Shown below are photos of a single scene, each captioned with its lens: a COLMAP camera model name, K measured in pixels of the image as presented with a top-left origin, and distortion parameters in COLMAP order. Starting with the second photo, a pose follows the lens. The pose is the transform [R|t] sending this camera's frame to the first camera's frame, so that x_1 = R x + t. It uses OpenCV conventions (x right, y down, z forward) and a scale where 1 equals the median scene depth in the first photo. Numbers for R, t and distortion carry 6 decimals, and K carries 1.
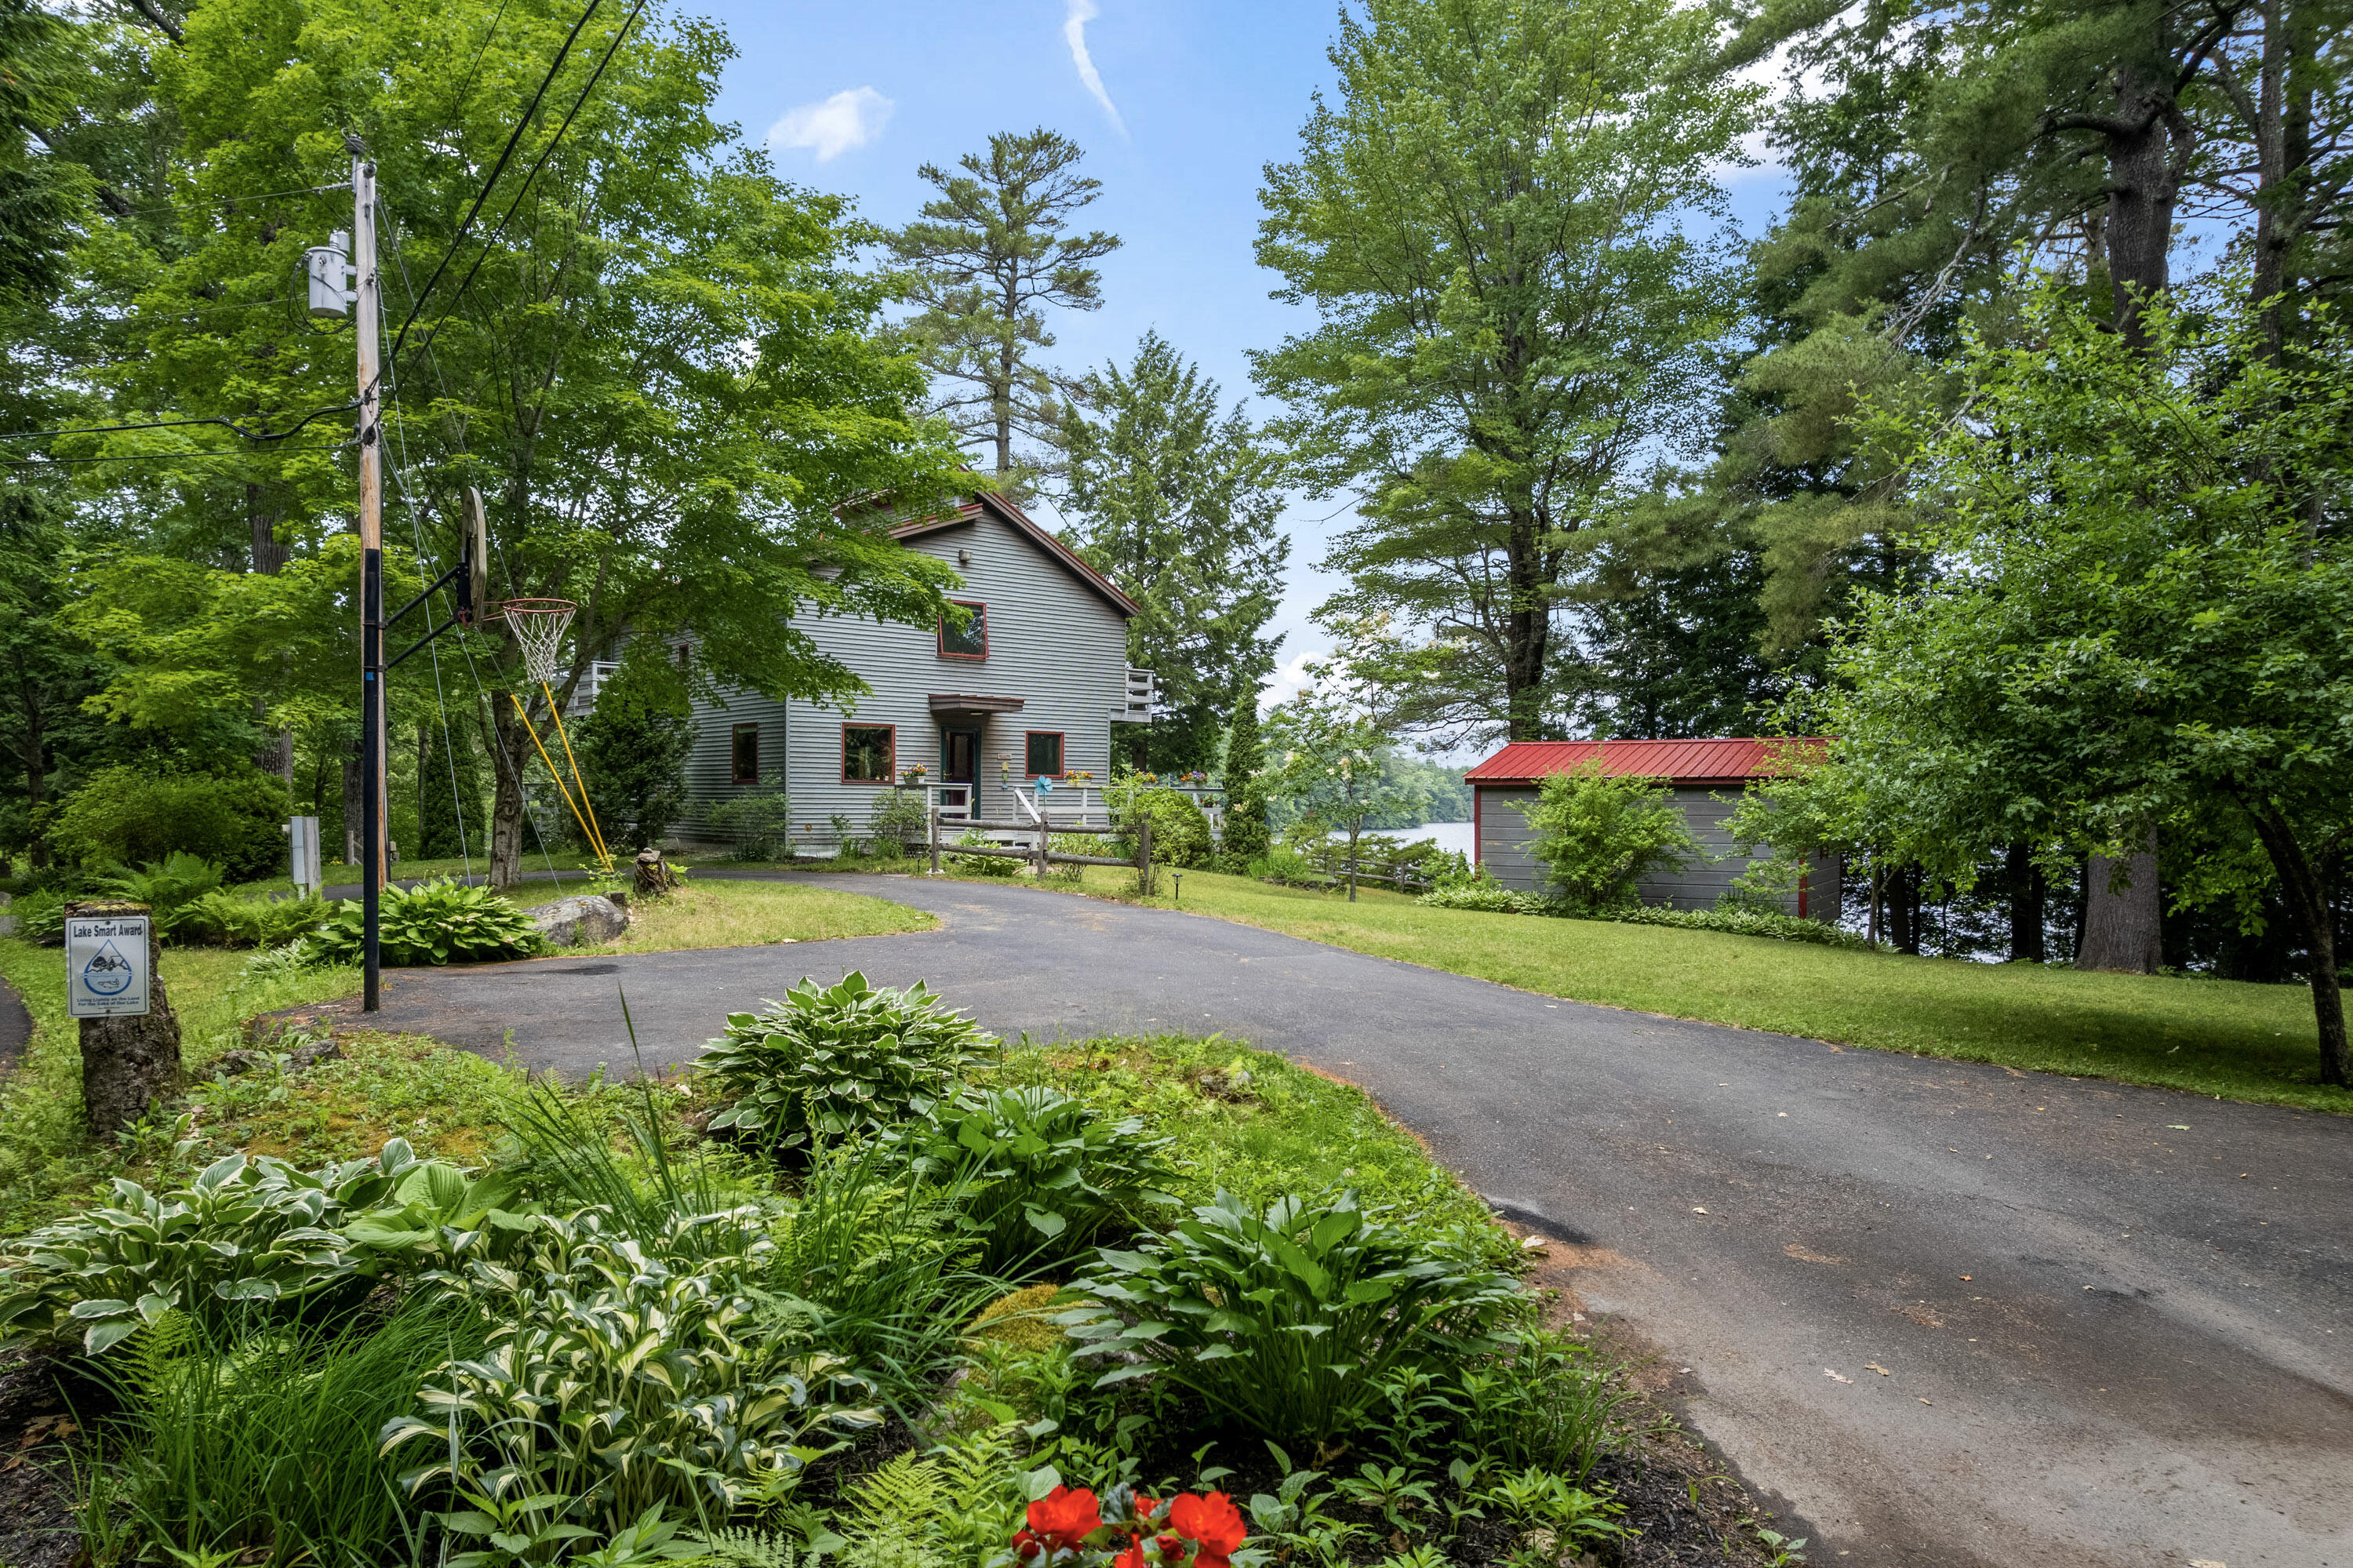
lens RADIAL K [[1508.5, 0, 1180.9], [0, 1508.5, 793.5], [0, 0, 1]] dist [-0.030419, 0.004595]
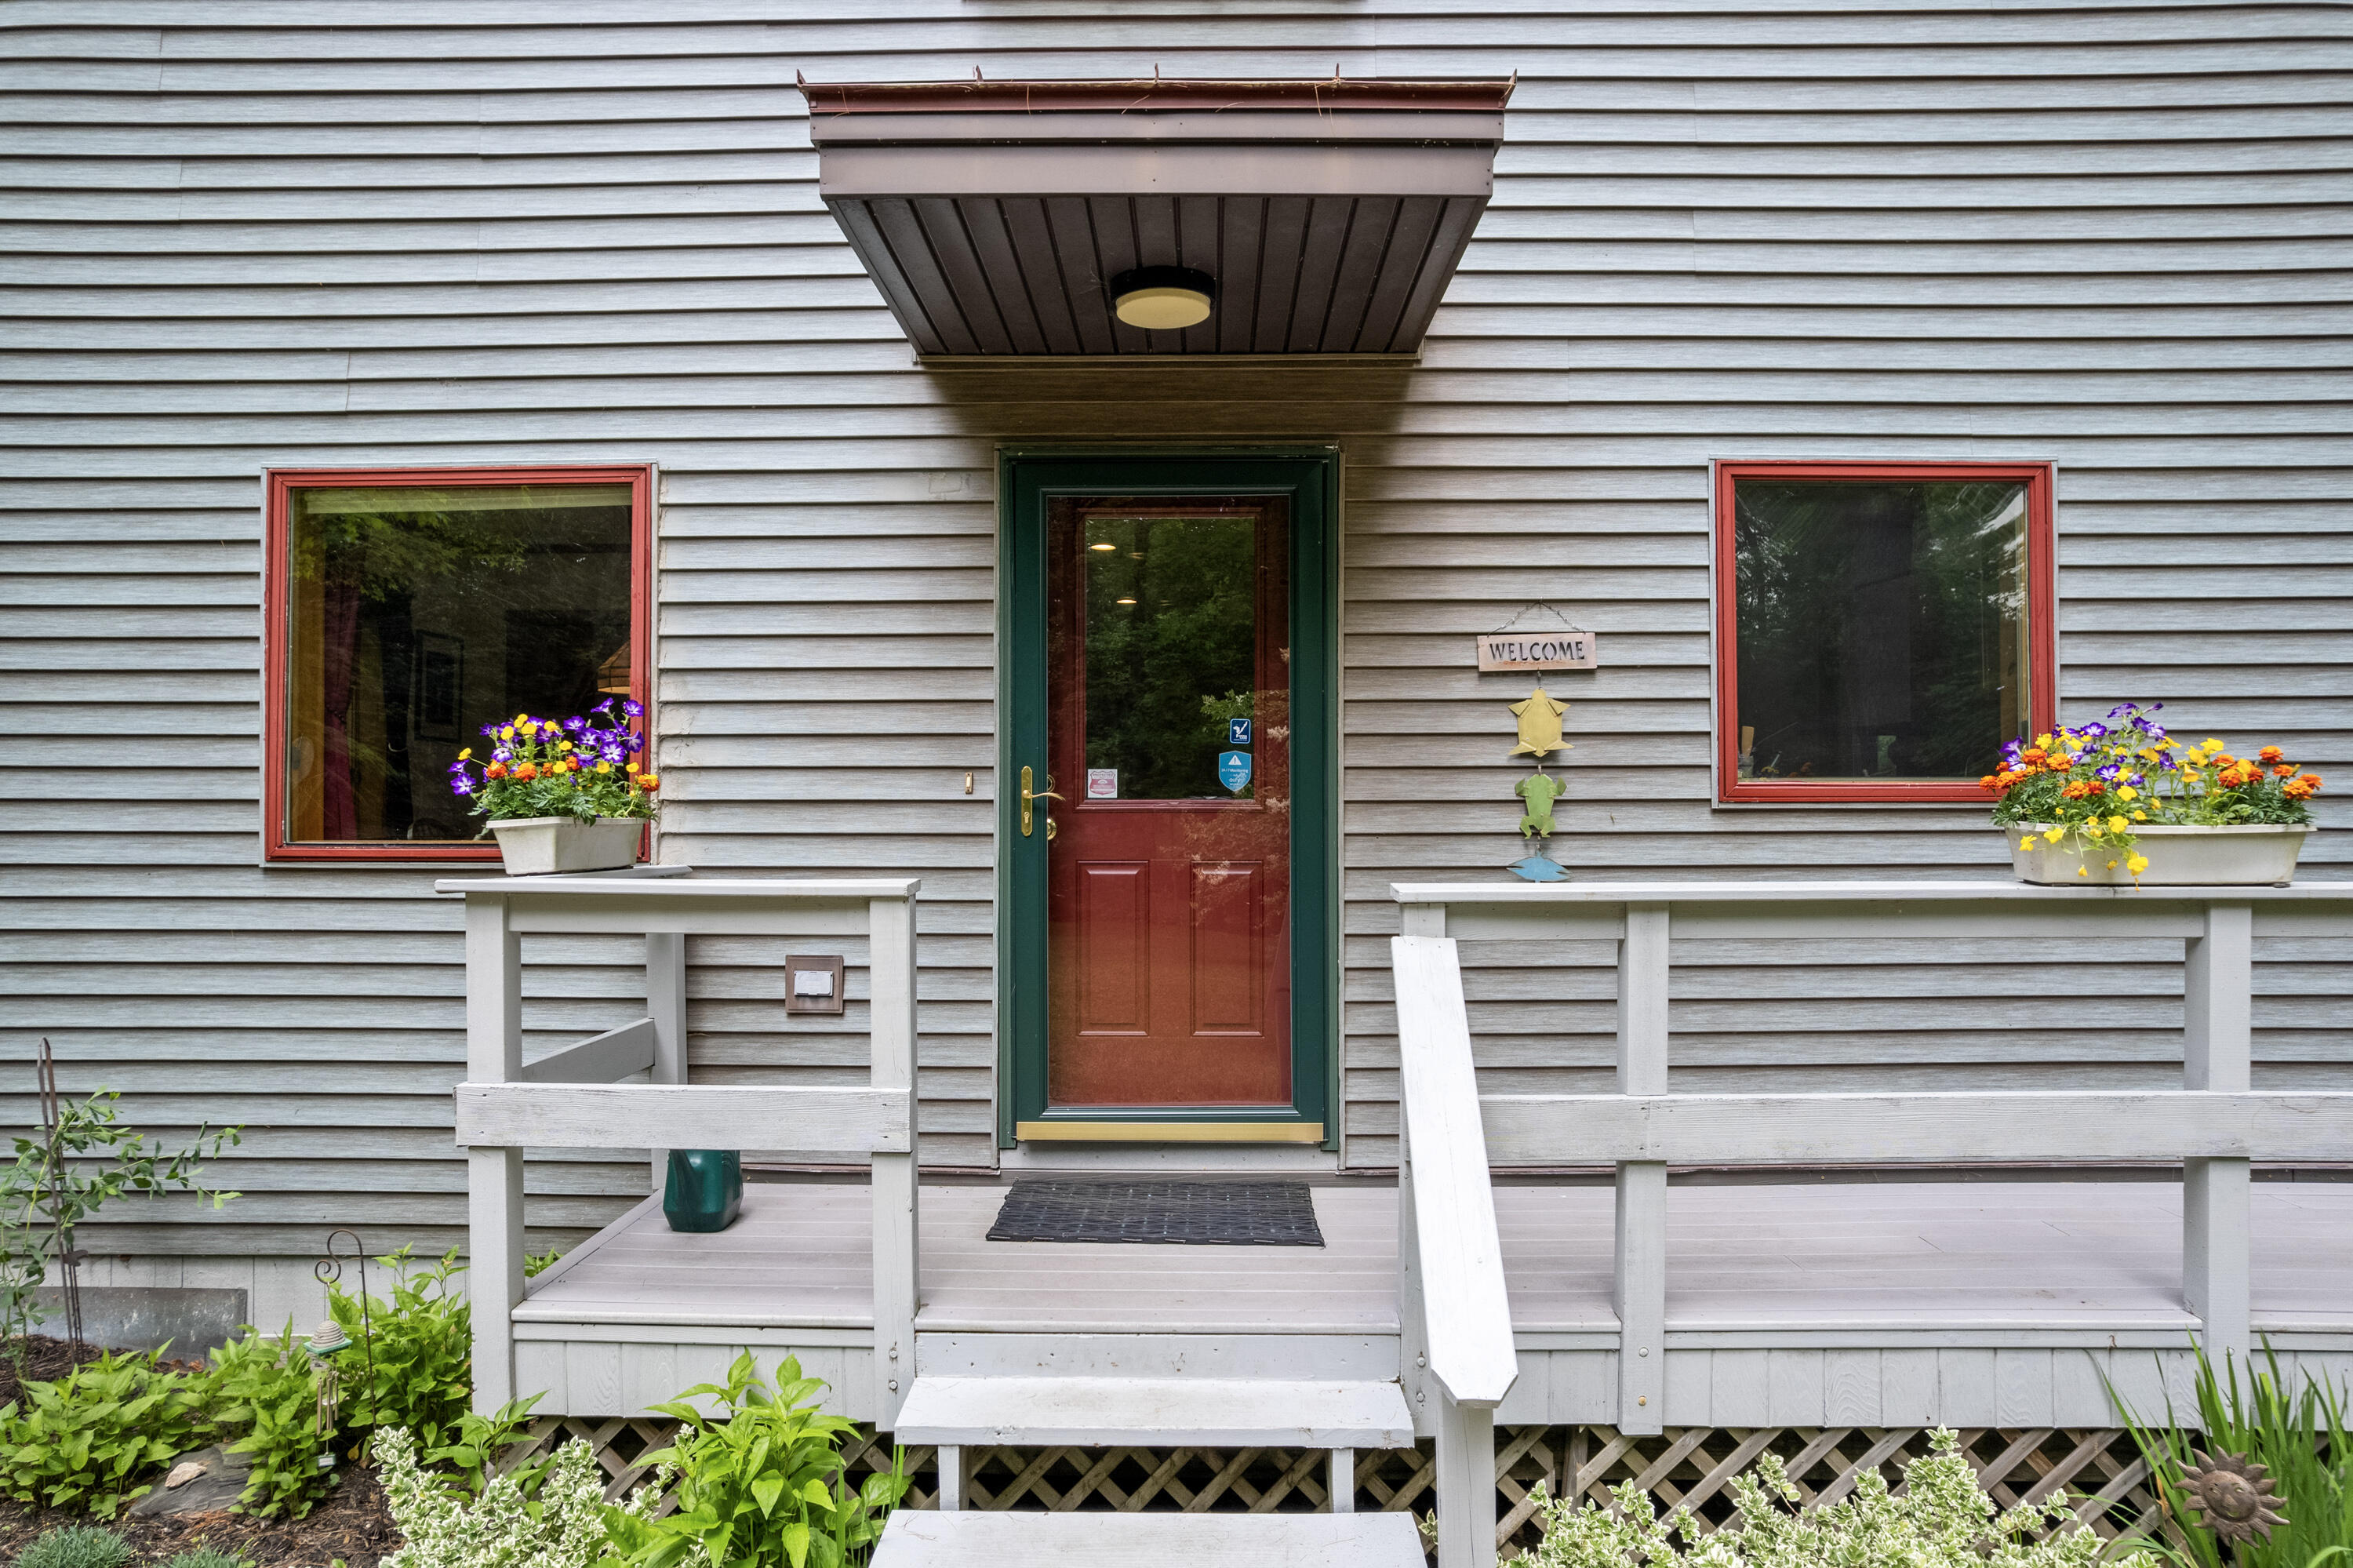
lens RADIAL K [[1508.5, 0, 1180.1], [0, 1508.5, 796.5], [0, 0, 1]] dist [-0.030419, 0.004595]
pose [[0.756588, -0.015189, -0.653715, -0.047770], [0.010944, 0.999884, -0.010567, -0.009641], [0.653800, 0.000840, 0.756667, 0.826863]]
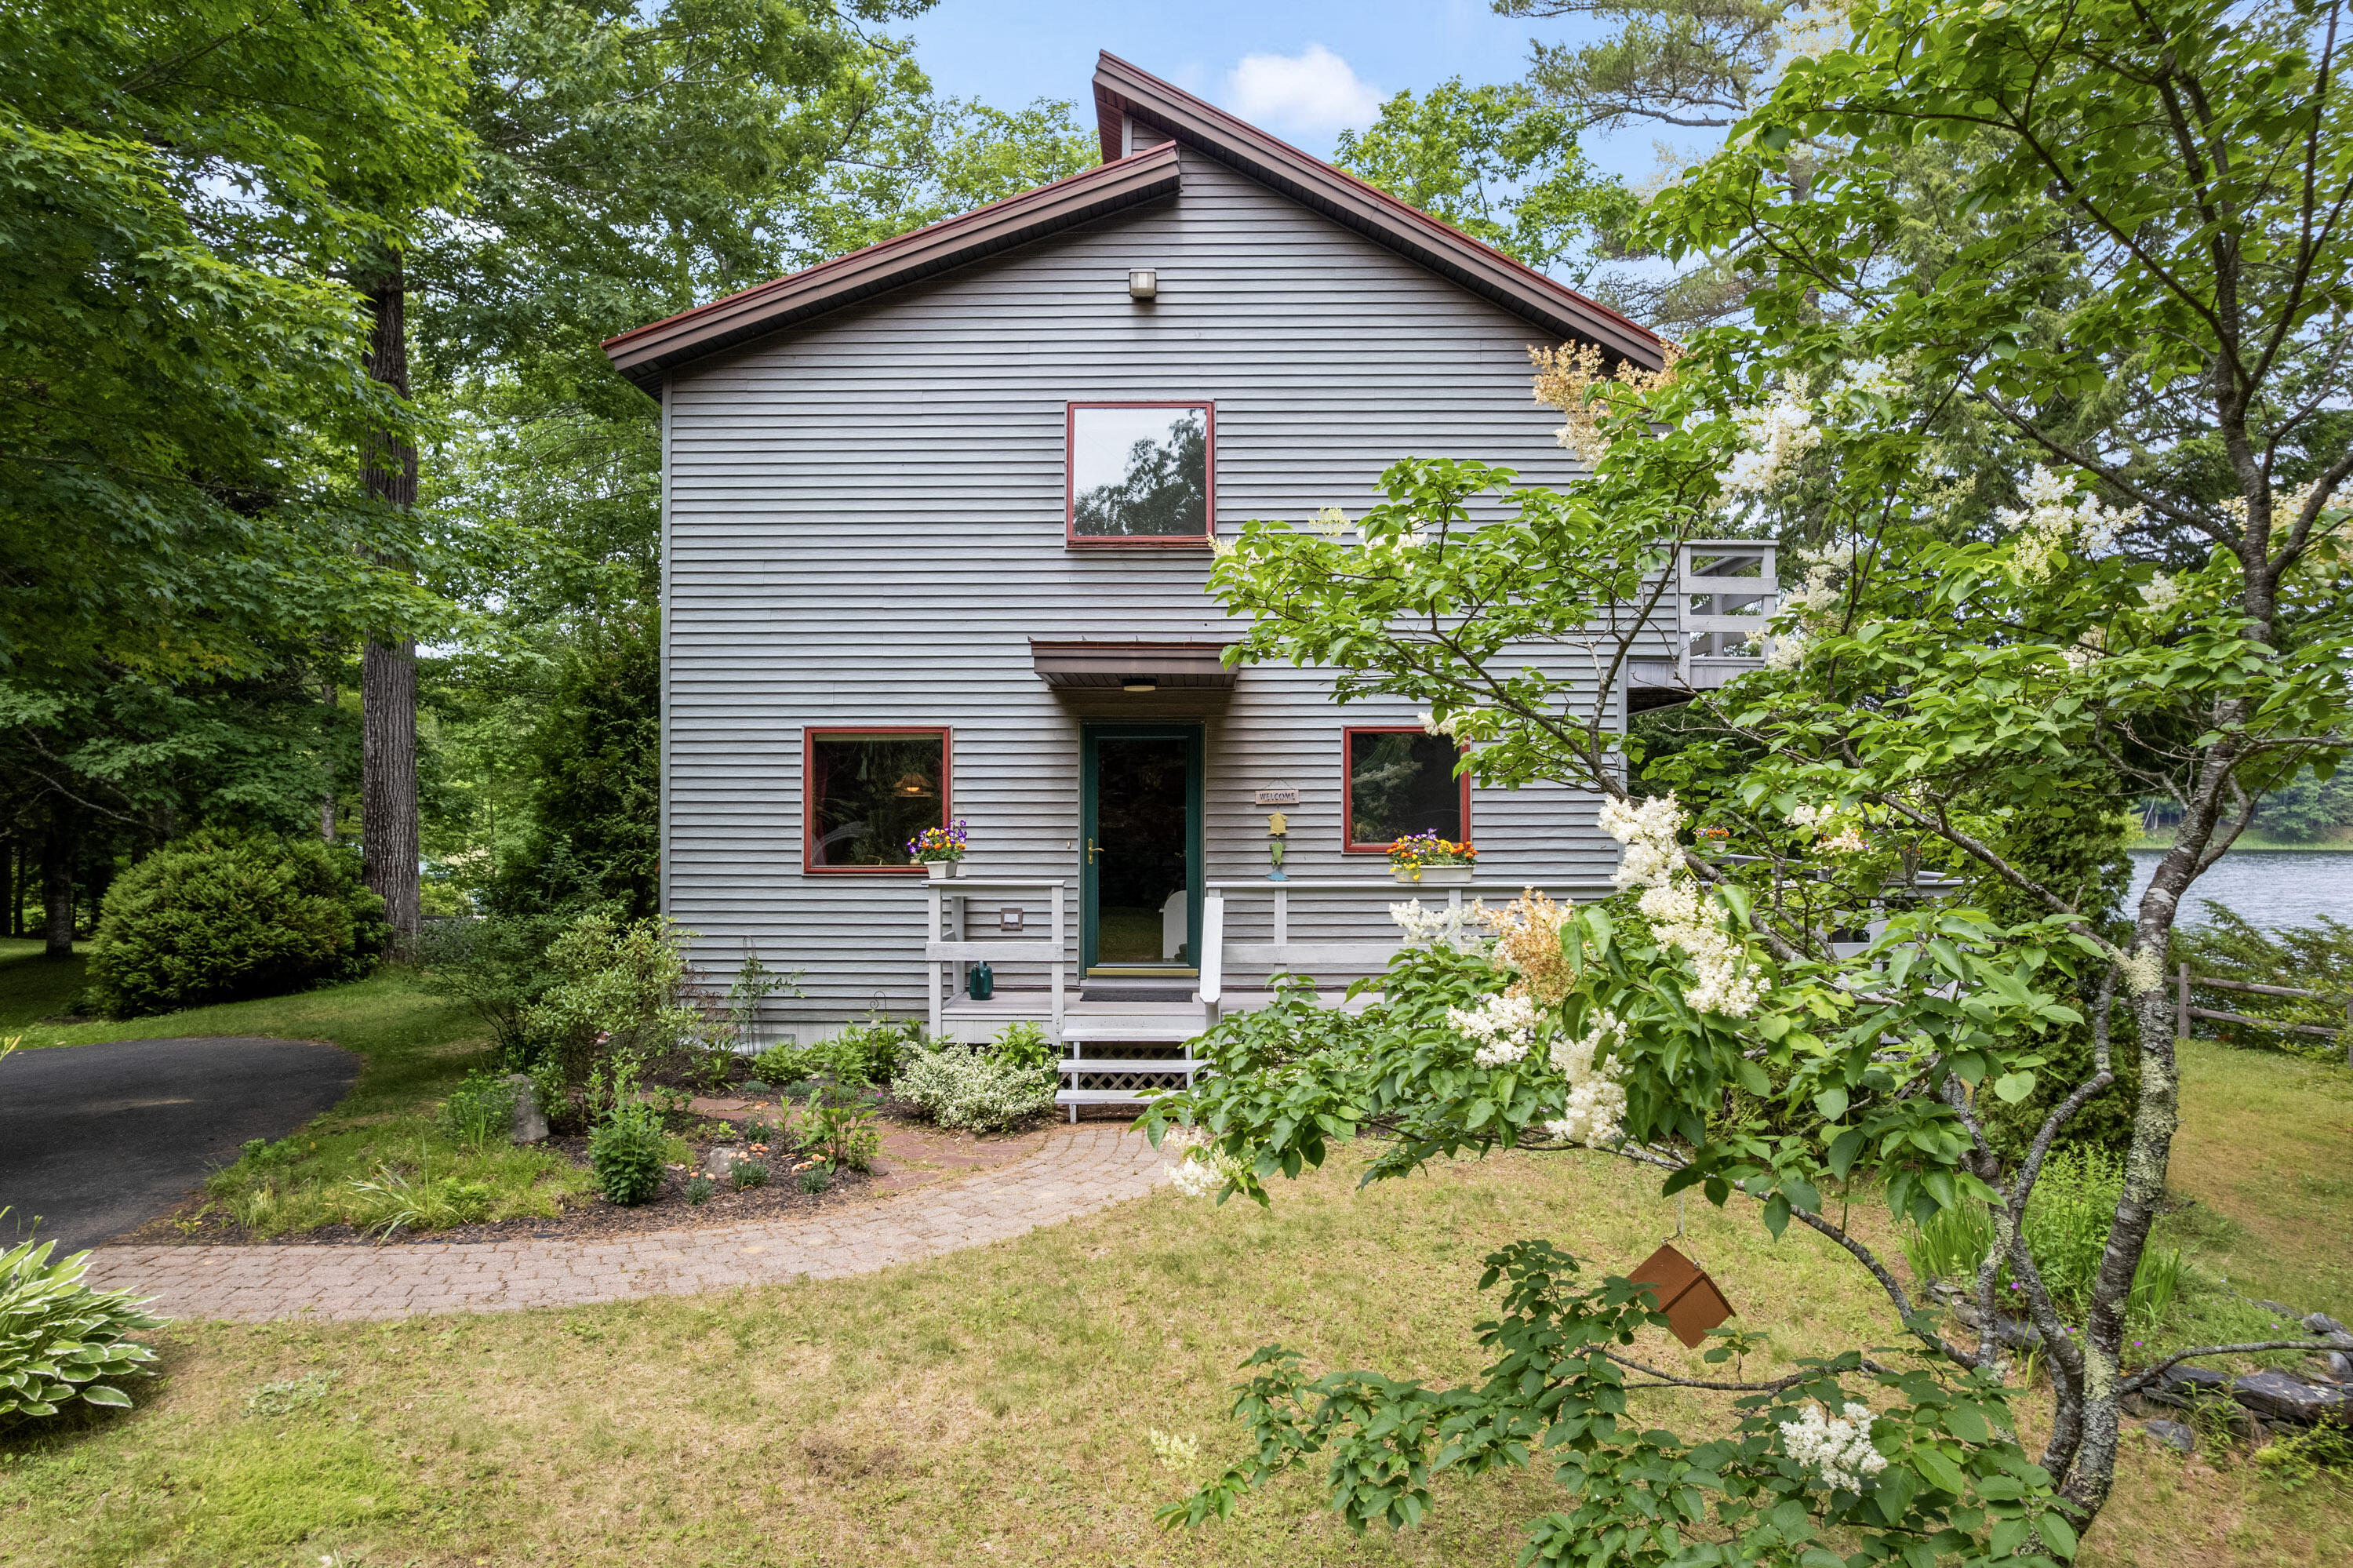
lens RADIAL K [[1508.5, 0, 1174.1], [0, 1508.5, 790.9], [0, 0, 1]] dist [-0.030419, 0.004595]
pose [[0.757746, -0.015542, -0.652364, 0.106156], [0.010019, 0.999876, -0.012184, -0.020646], [0.652472, 0.002696, 0.757808, 0.658156]]
